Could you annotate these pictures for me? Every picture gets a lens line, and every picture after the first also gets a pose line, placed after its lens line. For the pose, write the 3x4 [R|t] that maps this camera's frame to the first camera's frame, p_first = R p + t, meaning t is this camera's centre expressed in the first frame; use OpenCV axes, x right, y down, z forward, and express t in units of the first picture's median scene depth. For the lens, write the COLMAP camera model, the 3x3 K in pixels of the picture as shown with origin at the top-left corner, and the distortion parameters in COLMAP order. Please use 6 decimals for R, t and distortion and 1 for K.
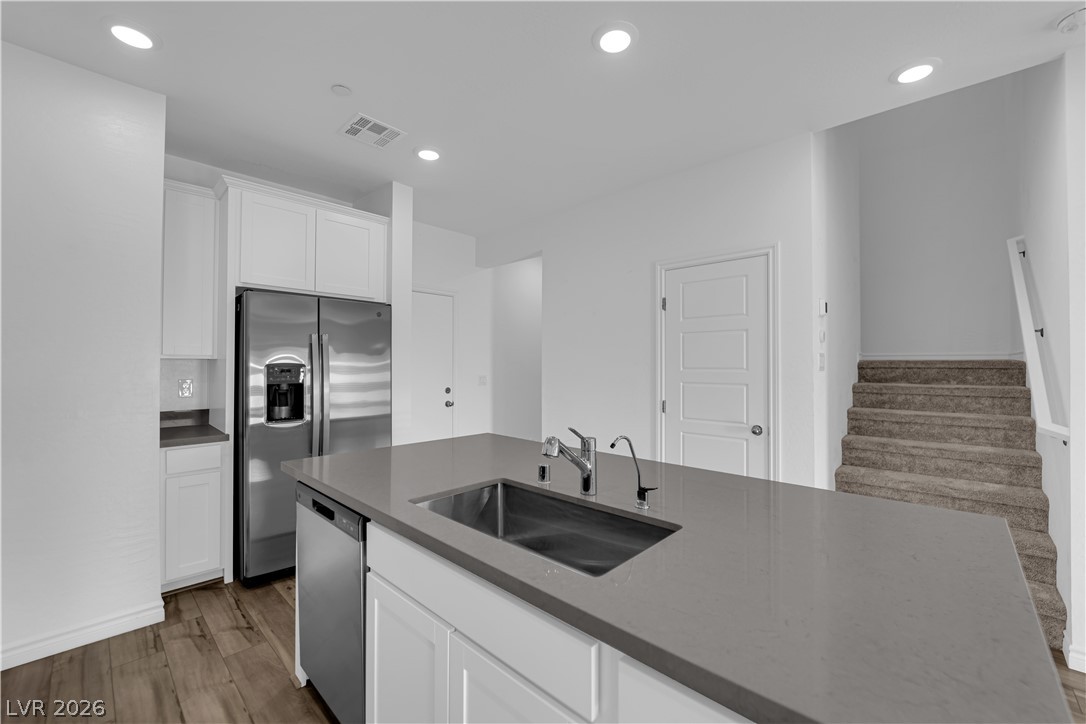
lens RADIAL K [[441.5, 0, 540.5], [0, 441.5, 360.2], [0, 0, 1]] dist [-0.009323, -0.002340]
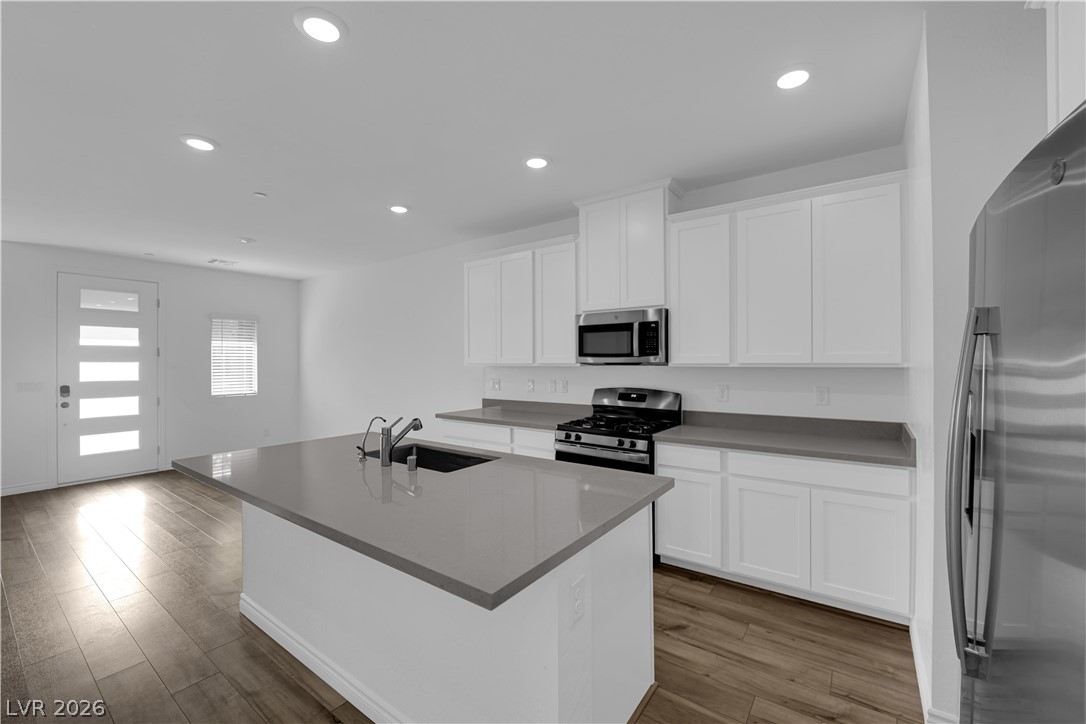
lens RADIAL K [[441.5, 0, 543.6], [0, 441.5, 360.5], [0, 0, 1]] dist [-0.009323, -0.002340]
pose [[-0.992692, -0.000904, -0.120671, -0.112857], [0.001331, 0.999829, -0.018440, -0.011699], [0.120667, -0.018466, -0.992521, 1.313847]]
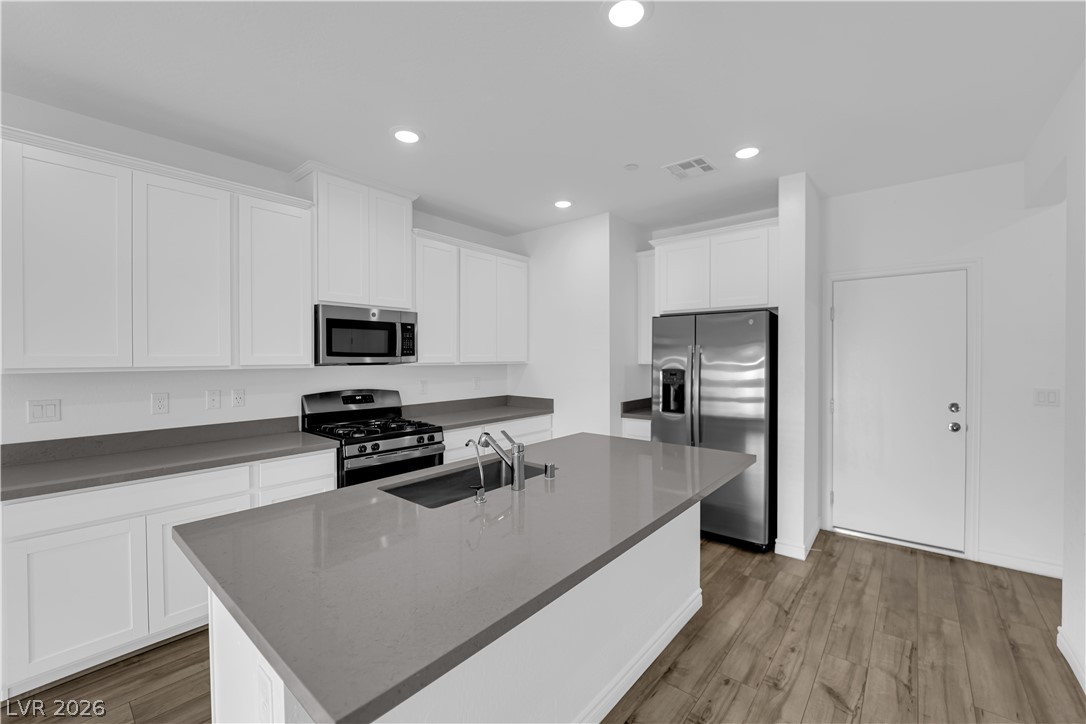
lens RADIAL K [[441.5, 0, 545.8], [0, 441.5, 359.1], [0, 0, 1]] dist [-0.009323, -0.002340]
pose [[0.046508, 0.001234, -0.998917, 0.701058], [0.018072, 0.999835, 0.002076, -0.031111], [0.998754, -0.018149, 0.046478, 0.532877]]
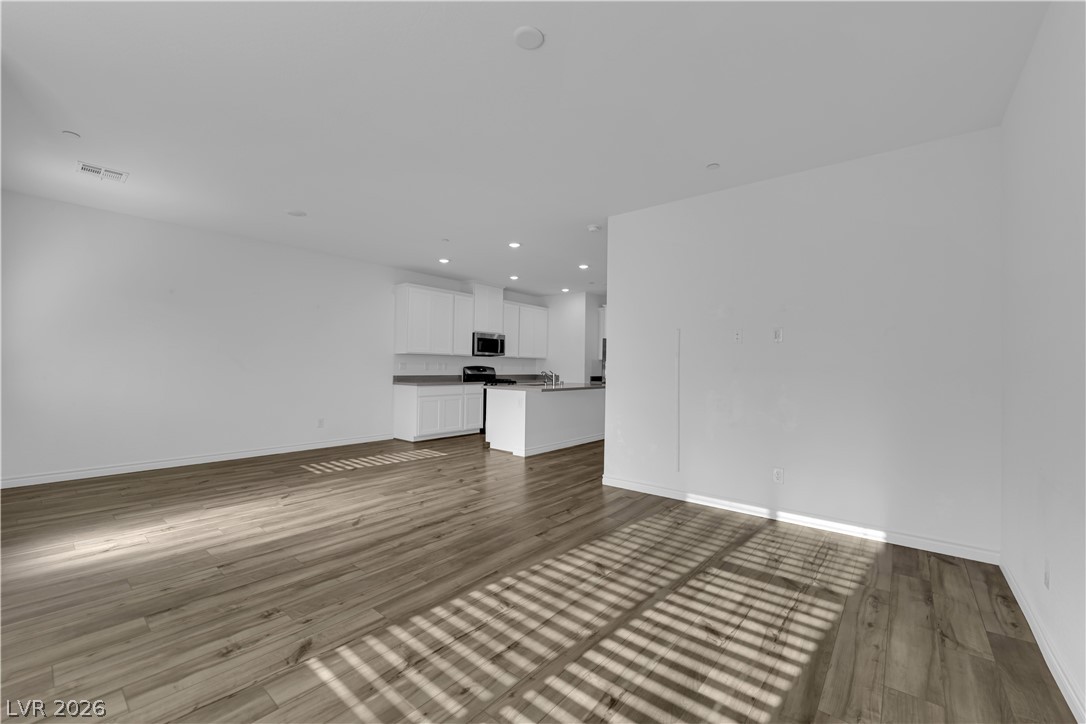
lens RADIAL K [[441.5, 0, 541.5], [0, 441.5, 361.7], [0, 0, 1]] dist [-0.009323, -0.002340]
pose [[0.054046, -0.013434, -0.998448, 2.472643], [0.000320, 0.999910, -0.013436, 0.057603], [0.998538, 0.000407, 0.054045, 0.318741]]
